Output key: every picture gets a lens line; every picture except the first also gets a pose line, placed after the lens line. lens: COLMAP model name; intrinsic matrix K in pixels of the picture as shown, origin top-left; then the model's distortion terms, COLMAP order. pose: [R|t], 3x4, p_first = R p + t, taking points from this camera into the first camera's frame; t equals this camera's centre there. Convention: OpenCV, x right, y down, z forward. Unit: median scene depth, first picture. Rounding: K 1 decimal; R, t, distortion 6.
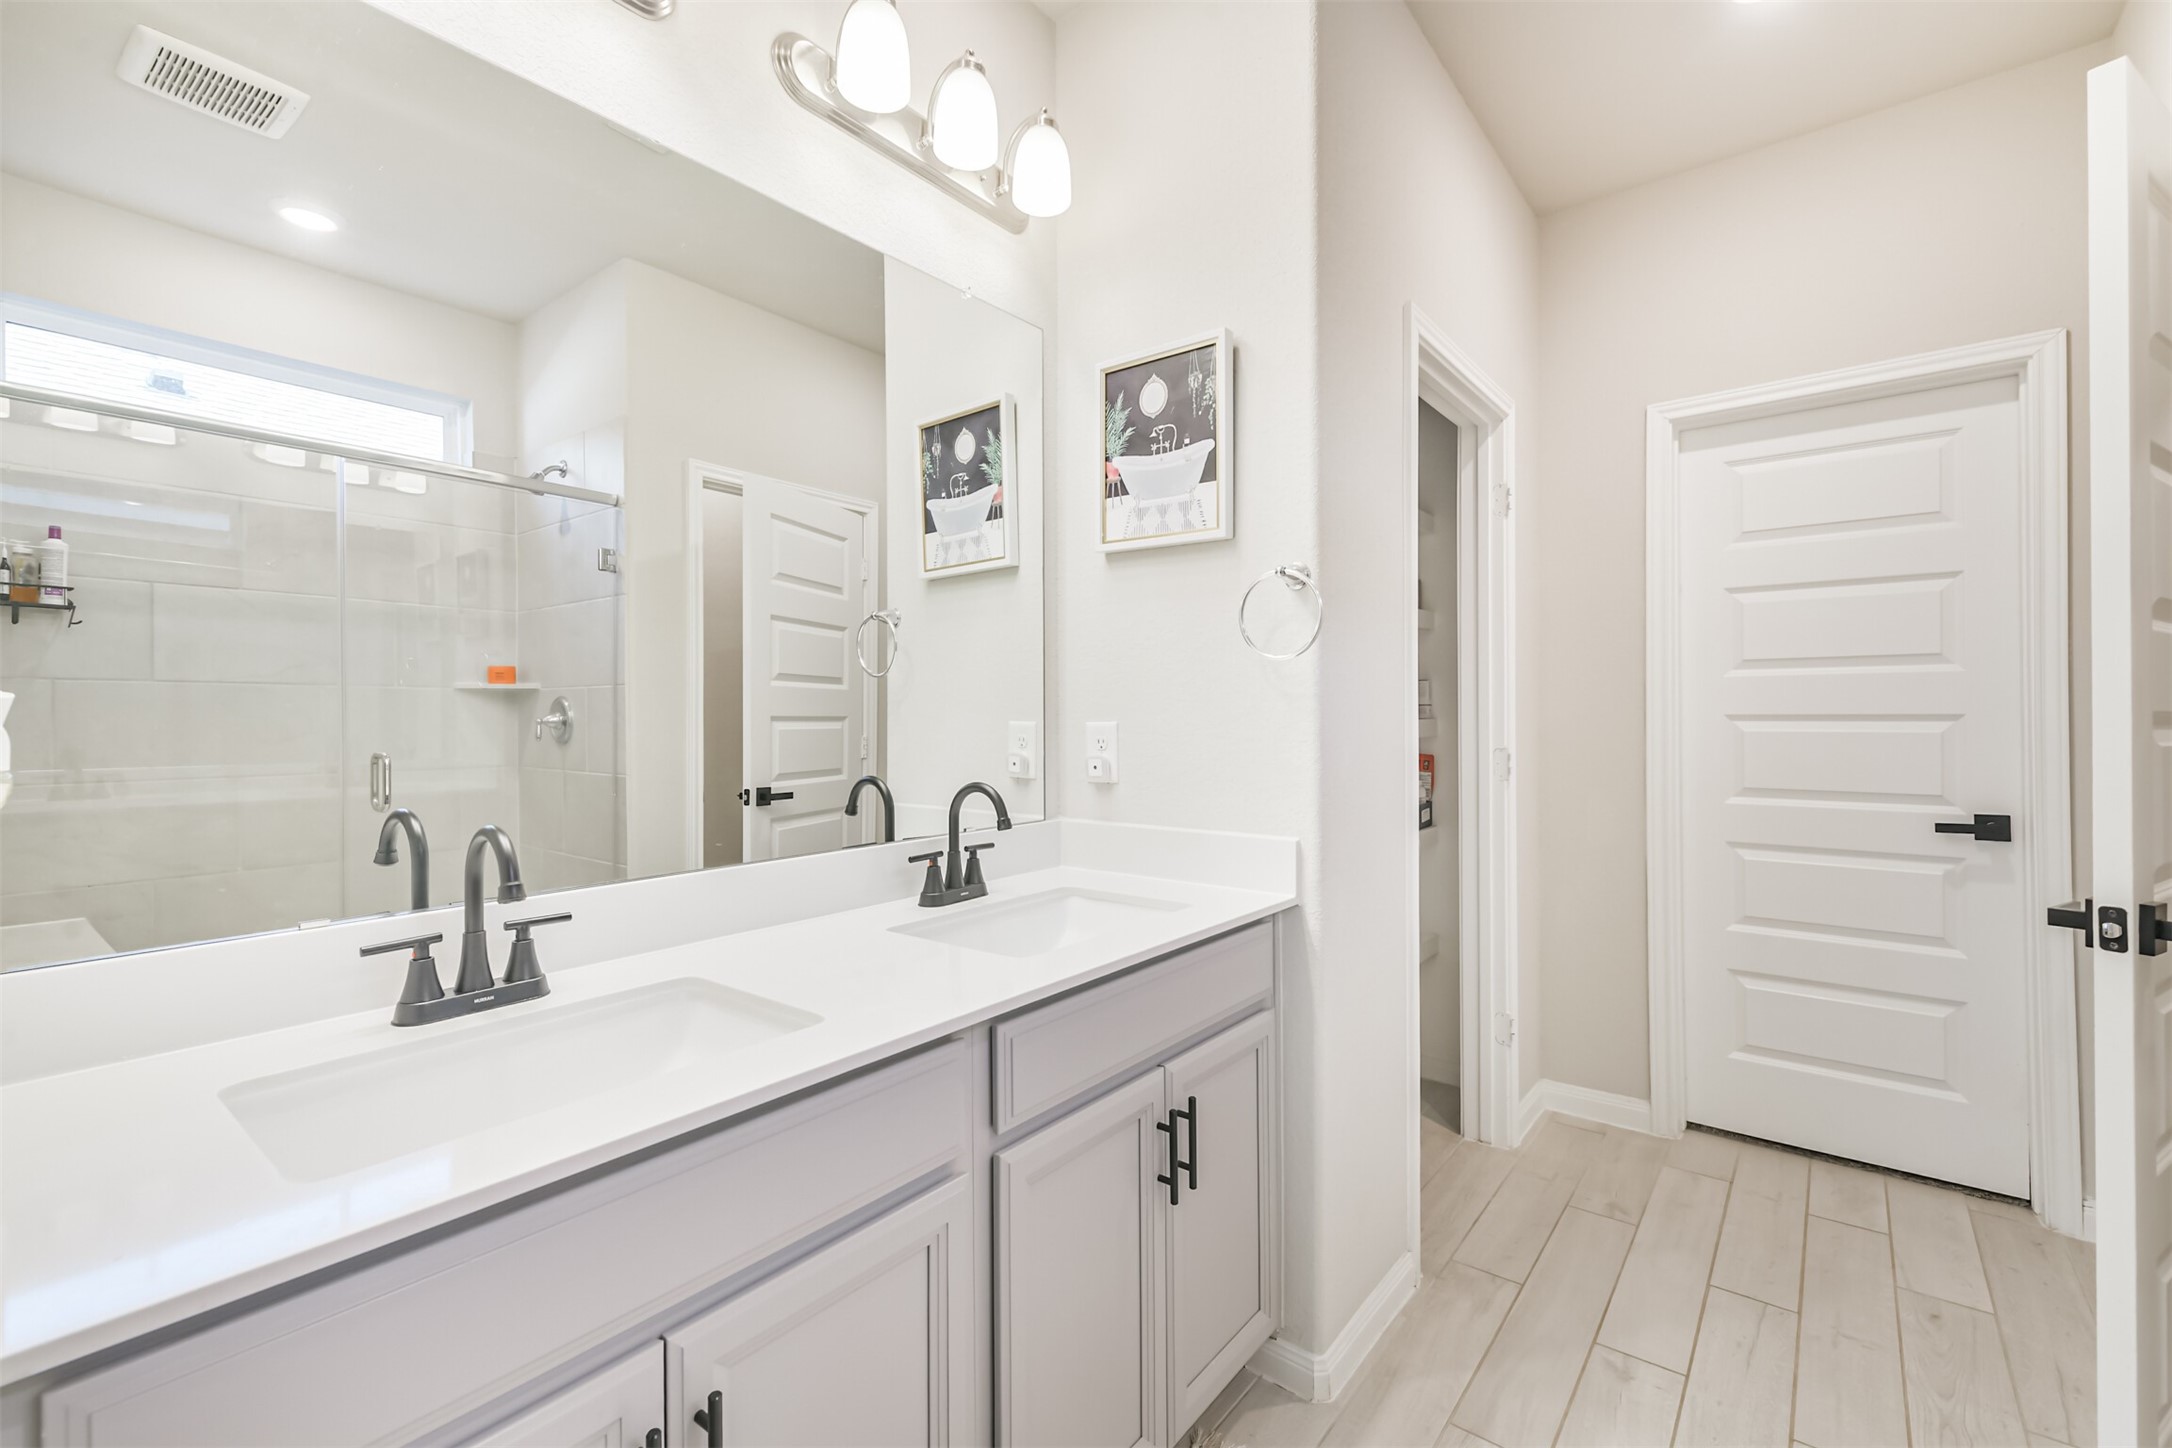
lens RADIAL K [[932.8, 0, 1079.6], [0, 932.8, 710.8], [0, 0, 1]] dist [0.021568, -0.006925]
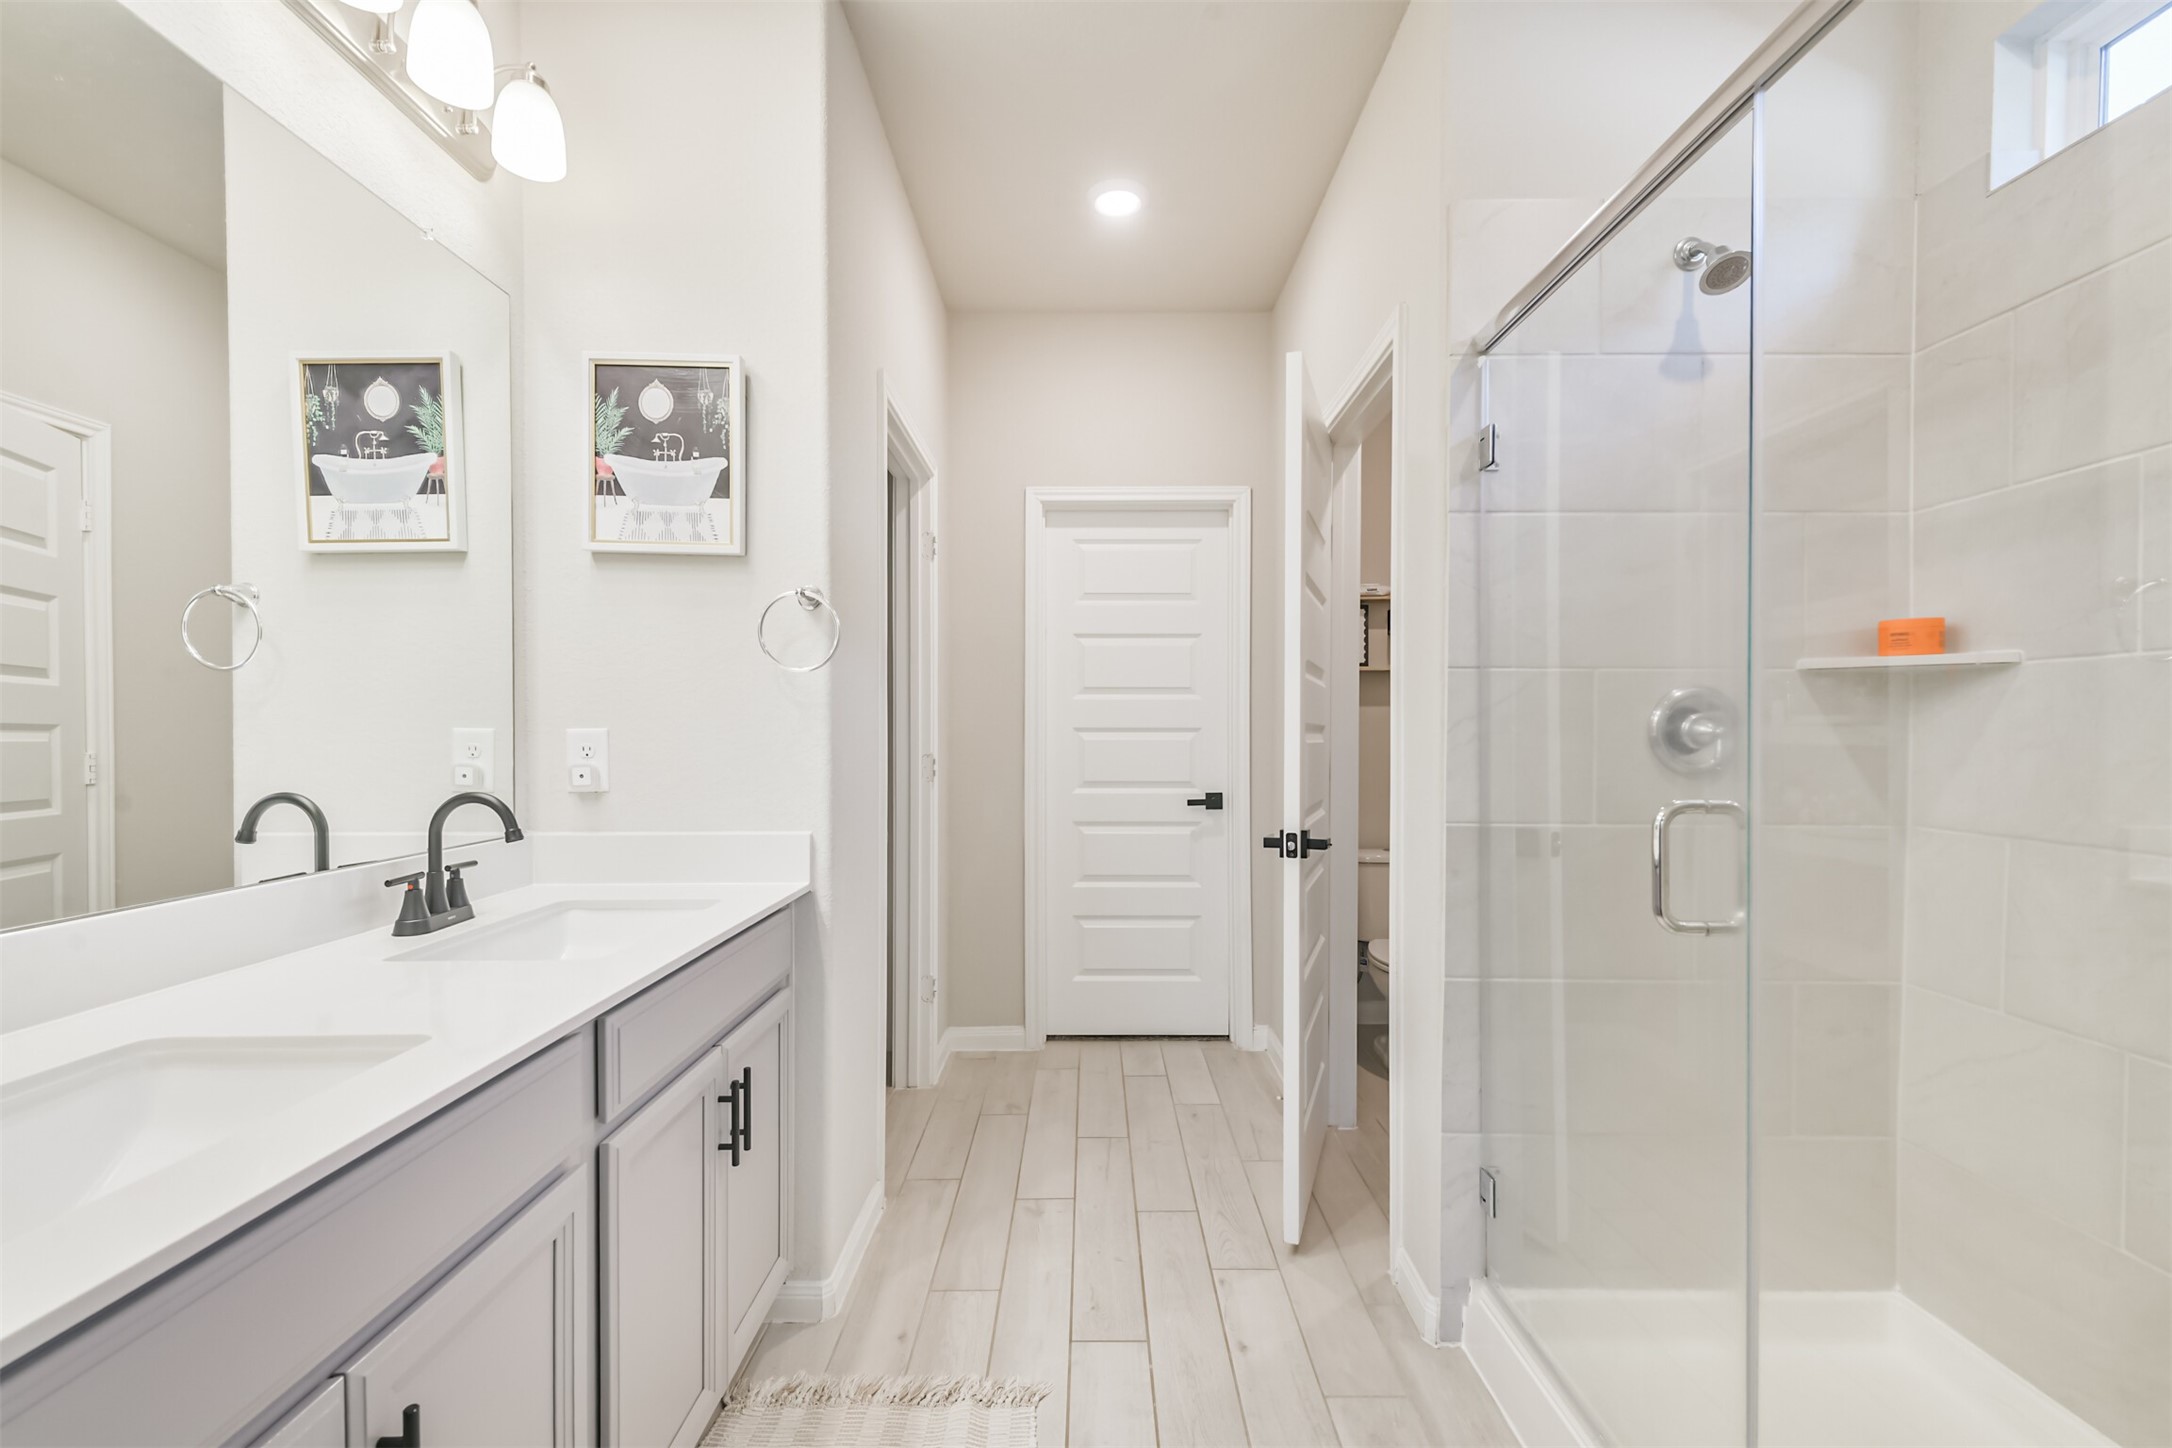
lens RADIAL K [[932.8, 0, 1094.2], [0, 932.8, 740.7], [0, 0, 1]] dist [0.021568, -0.006925]
pose [[0.775369, -0.002154, 0.631504, -0.184906], [-0.006444, 0.999915, 0.011323, 0.010581], [-0.631475, -0.012849, 0.775290, -0.073743]]
